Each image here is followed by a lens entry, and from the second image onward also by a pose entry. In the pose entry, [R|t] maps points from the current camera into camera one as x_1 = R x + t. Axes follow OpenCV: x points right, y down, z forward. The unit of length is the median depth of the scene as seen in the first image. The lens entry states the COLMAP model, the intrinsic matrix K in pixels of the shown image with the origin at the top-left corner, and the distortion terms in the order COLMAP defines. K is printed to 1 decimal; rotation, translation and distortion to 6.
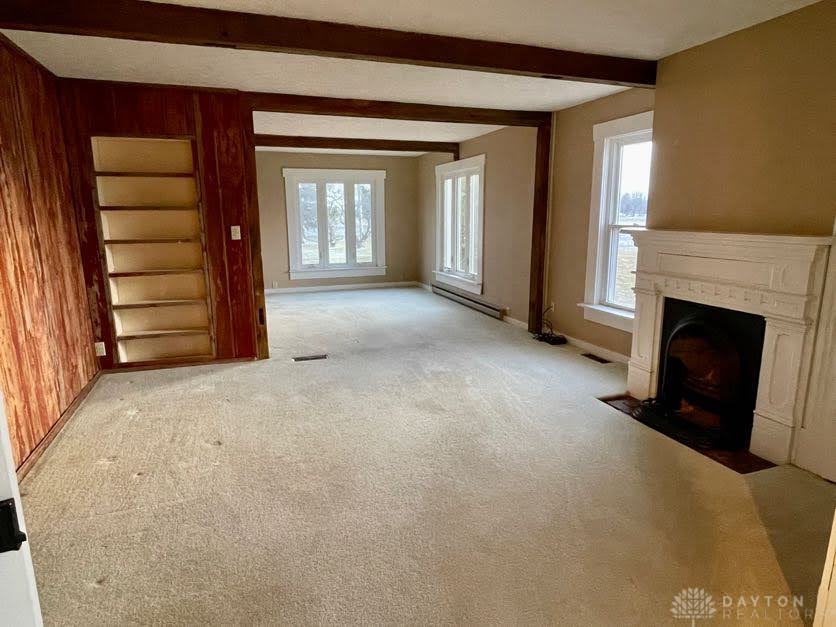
lens RADIAL K [[513.4, 0, 418.0], [0, 513.4, 313.5], [0, 0, 1]] dist [-0.001601, 0.000159]
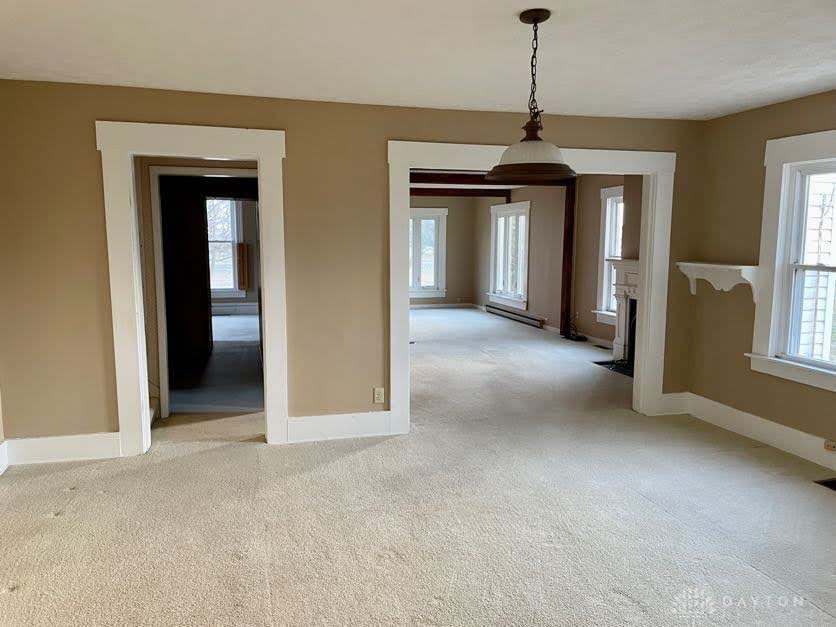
lens RADIAL K [[626.9, 0, 418.0], [0, 626.9, 313.5], [0, 0, 1]] dist [0.006224, 0.000025]
pose [[0.997343, 0.018200, -0.070544, -0.033023], [-0.023522, 0.996879, -0.075354, 0.094080], [0.068952, 0.076814, 0.994658, -0.546196]]
